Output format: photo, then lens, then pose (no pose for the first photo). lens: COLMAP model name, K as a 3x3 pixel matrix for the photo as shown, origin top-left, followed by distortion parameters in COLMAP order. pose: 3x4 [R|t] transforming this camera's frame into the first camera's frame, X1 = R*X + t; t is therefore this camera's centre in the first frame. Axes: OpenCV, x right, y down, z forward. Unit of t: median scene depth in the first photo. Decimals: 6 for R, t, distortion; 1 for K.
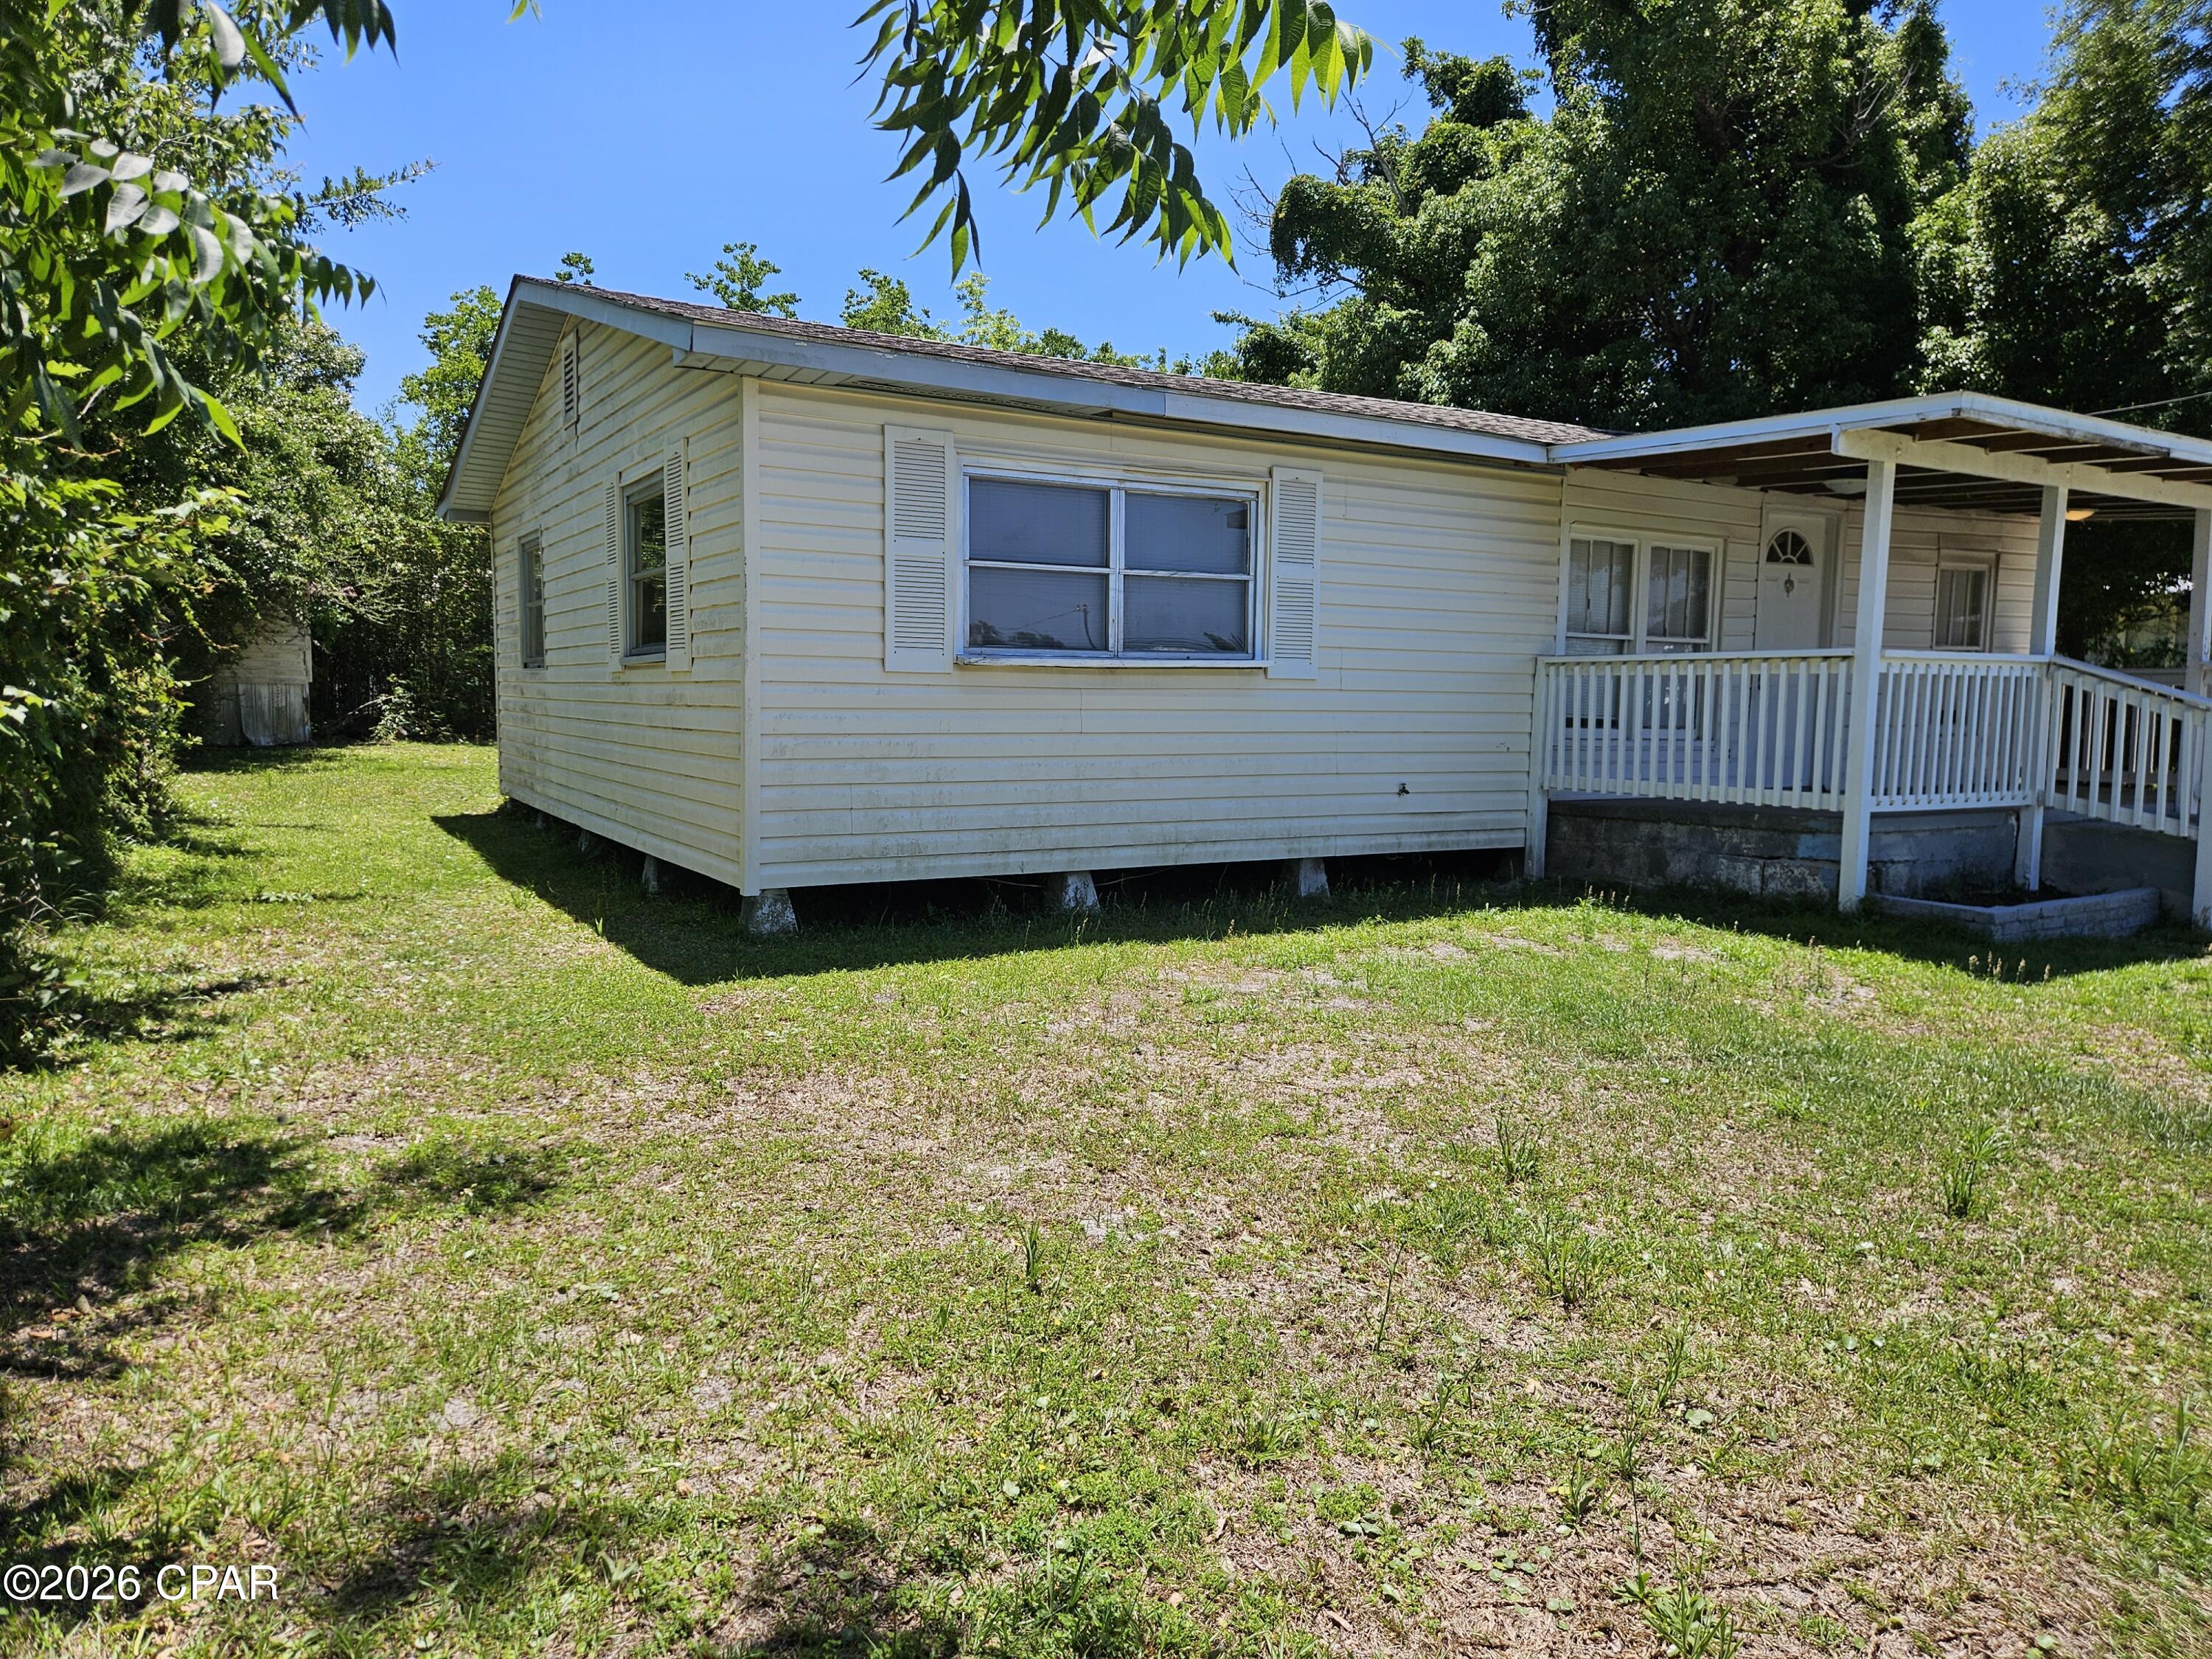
lens RADIAL K [[1486.1, 0, 1089.8], [0, 1486.1, 818.1], [0, 0, 1]] dist [0.081276, -0.056933]
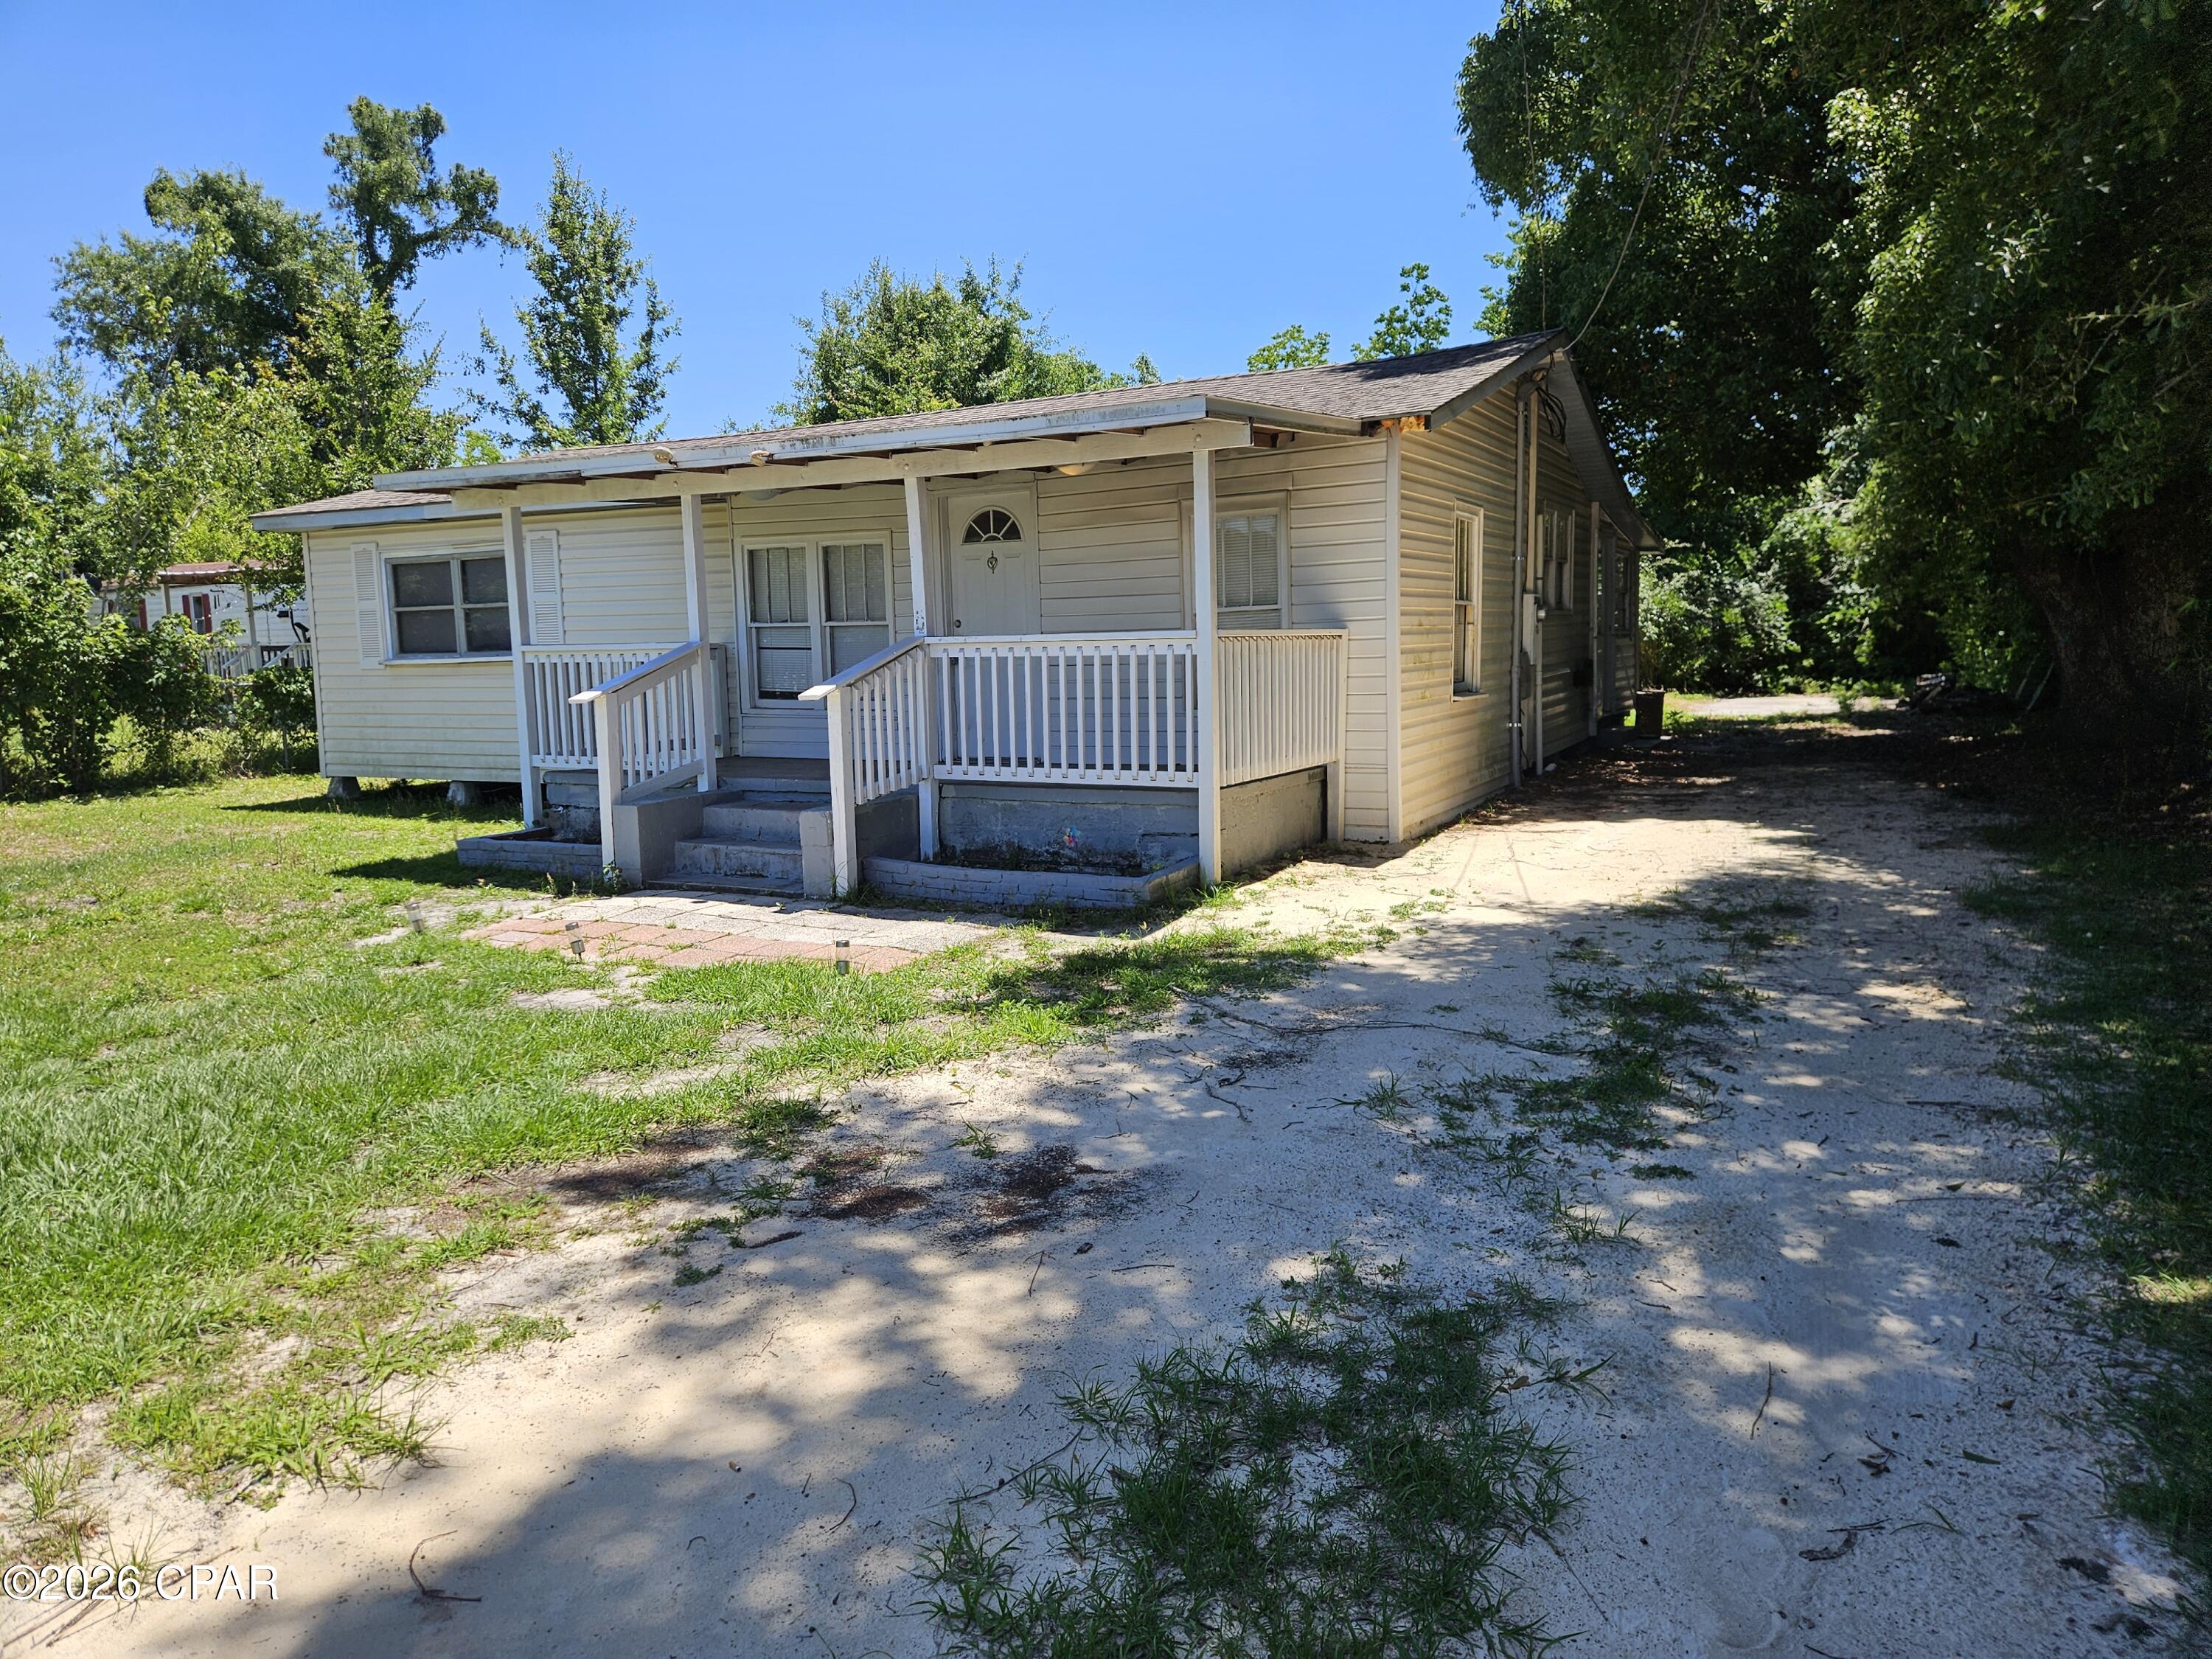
lens RADIAL K [[1486.1, 0, 1089.8], [0, 1486.1, 818.1], [0, 0, 1]] dist [0.081276, -0.056933]
pose [[0.520611, 0.074972, -0.850496, 1.812641], [-0.043154, 0.997175, 0.061486, -0.058038], [0.852703, 0.004692, 0.522375, 0.682349]]
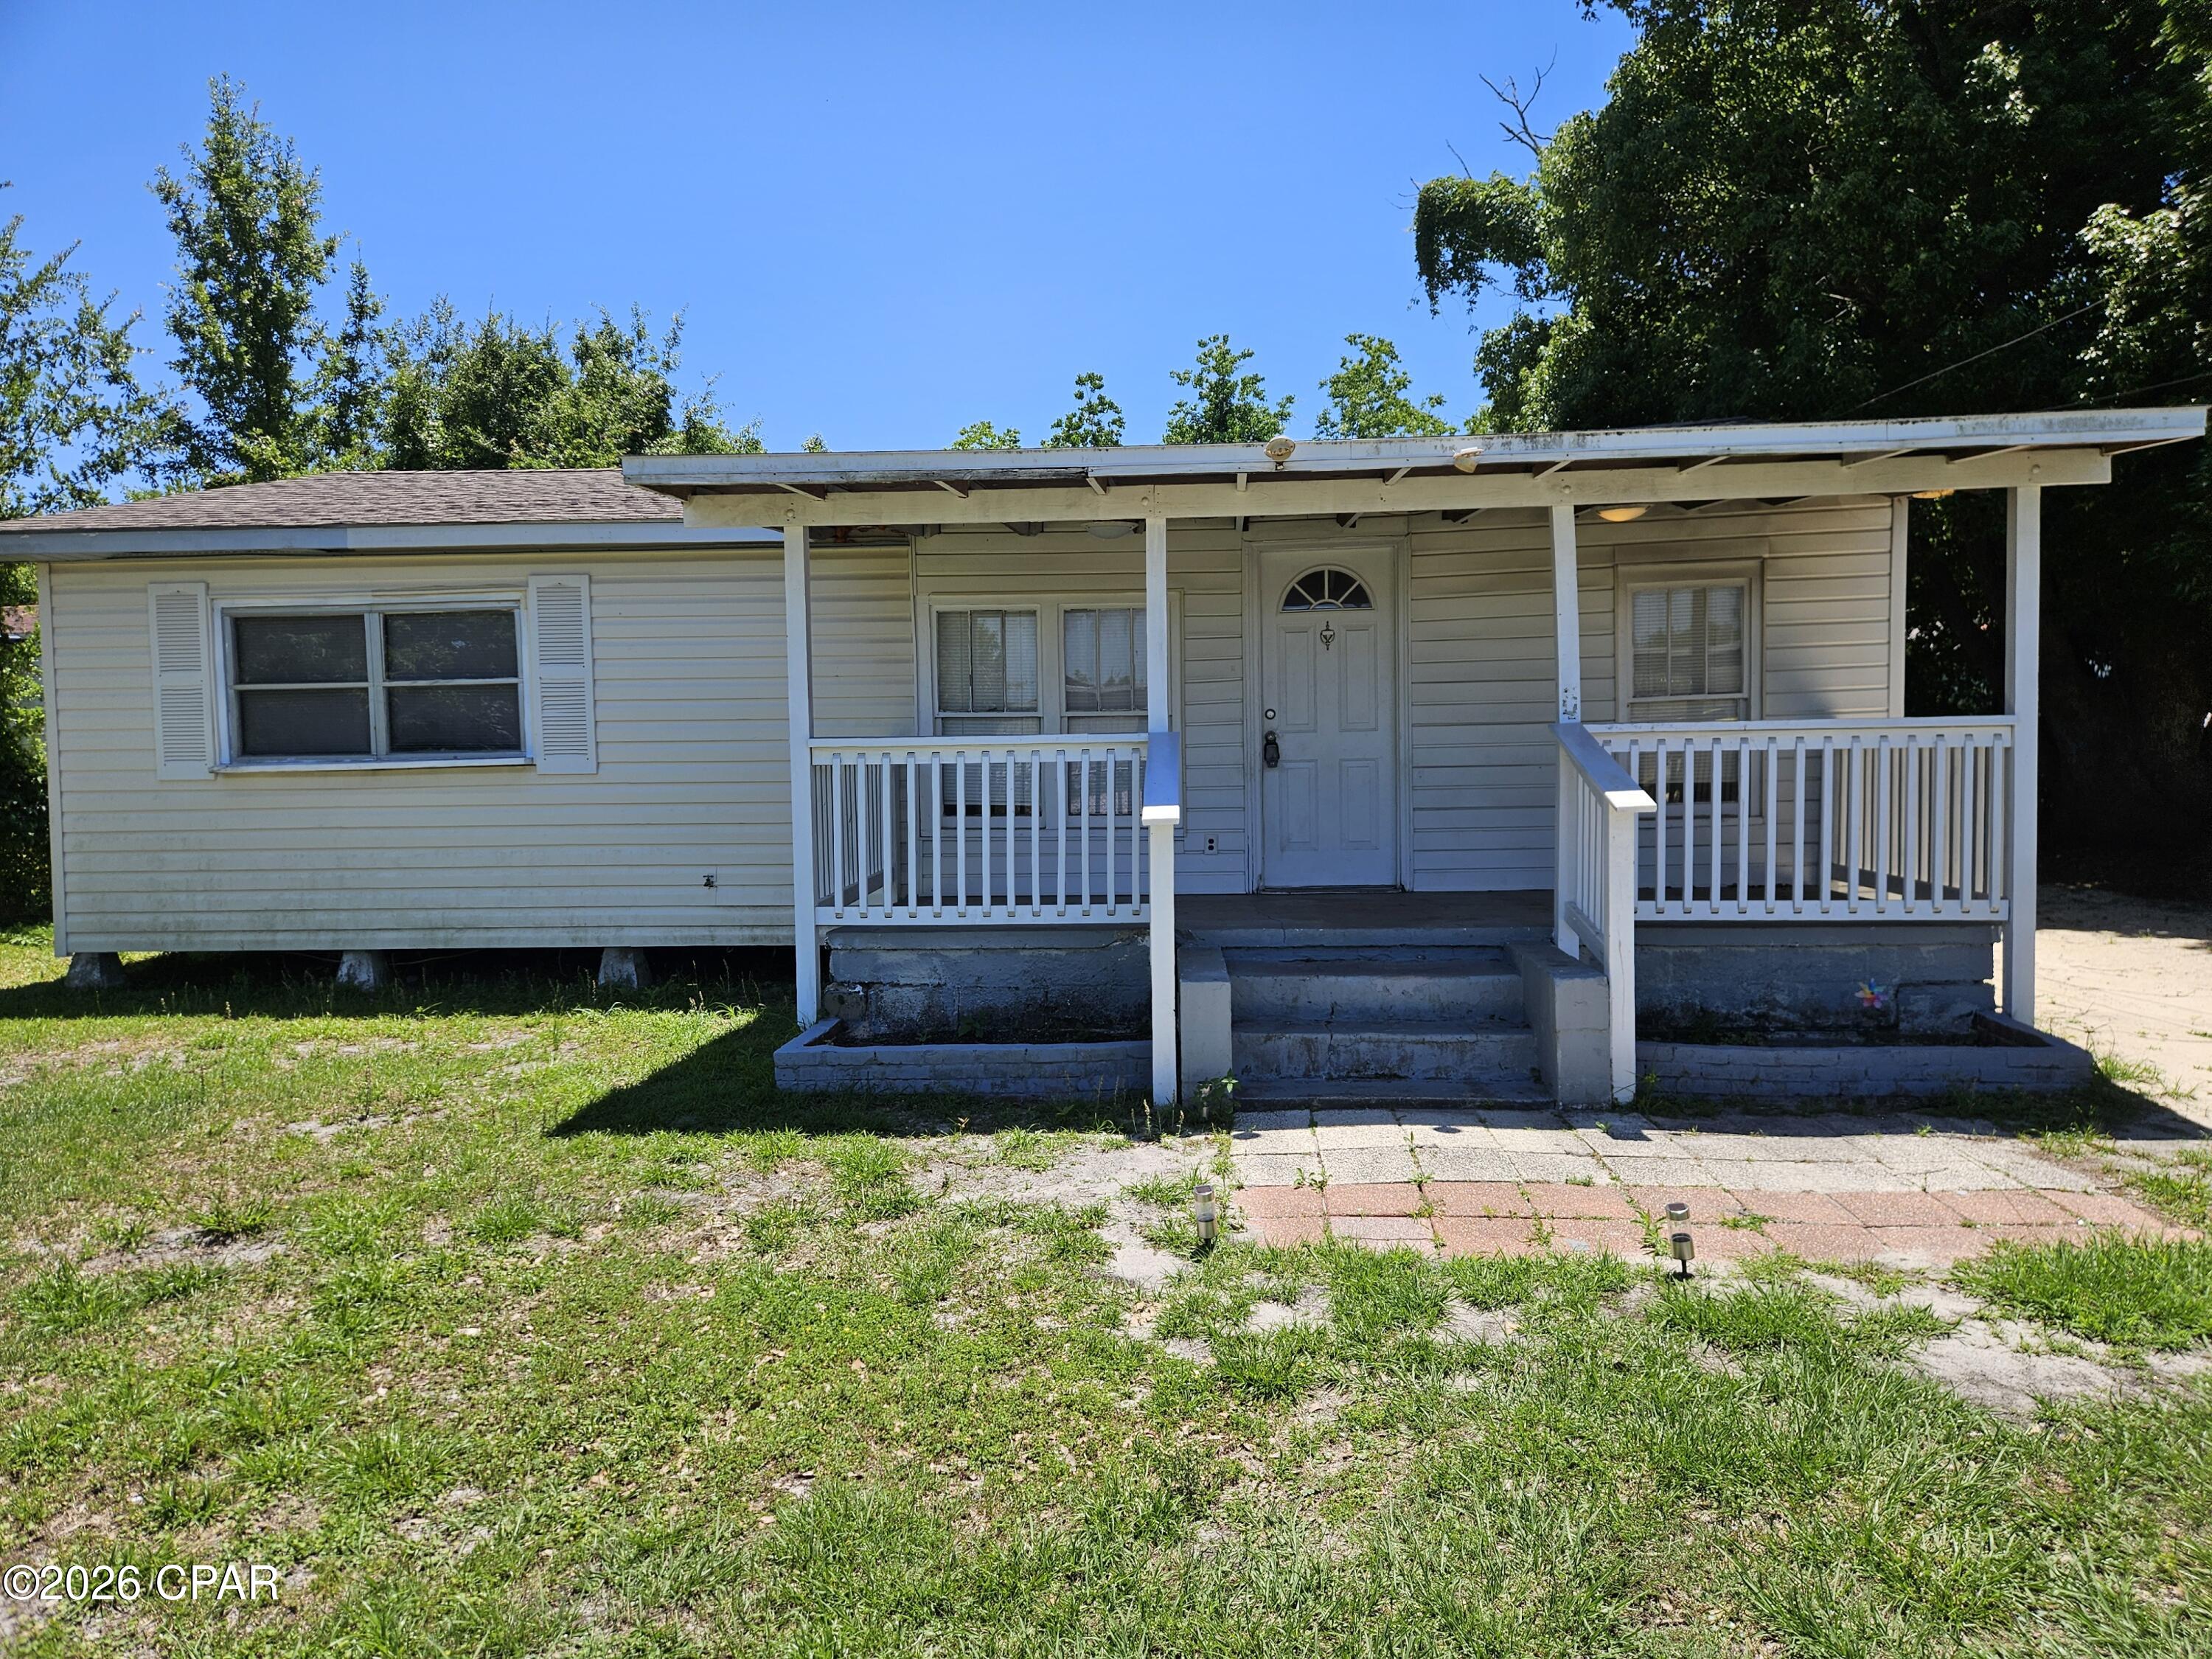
lens RADIAL K [[1486.1, 0, 1089.8], [0, 1486.1, 818.1], [0, 0, 1]] dist [0.081276, -0.056933]
pose [[0.820564, -0.000450, -0.571555, 1.061481], [-0.019663, 0.999386, -0.029016, -0.040513], [0.571217, 0.035048, 0.820051, 0.360800]]
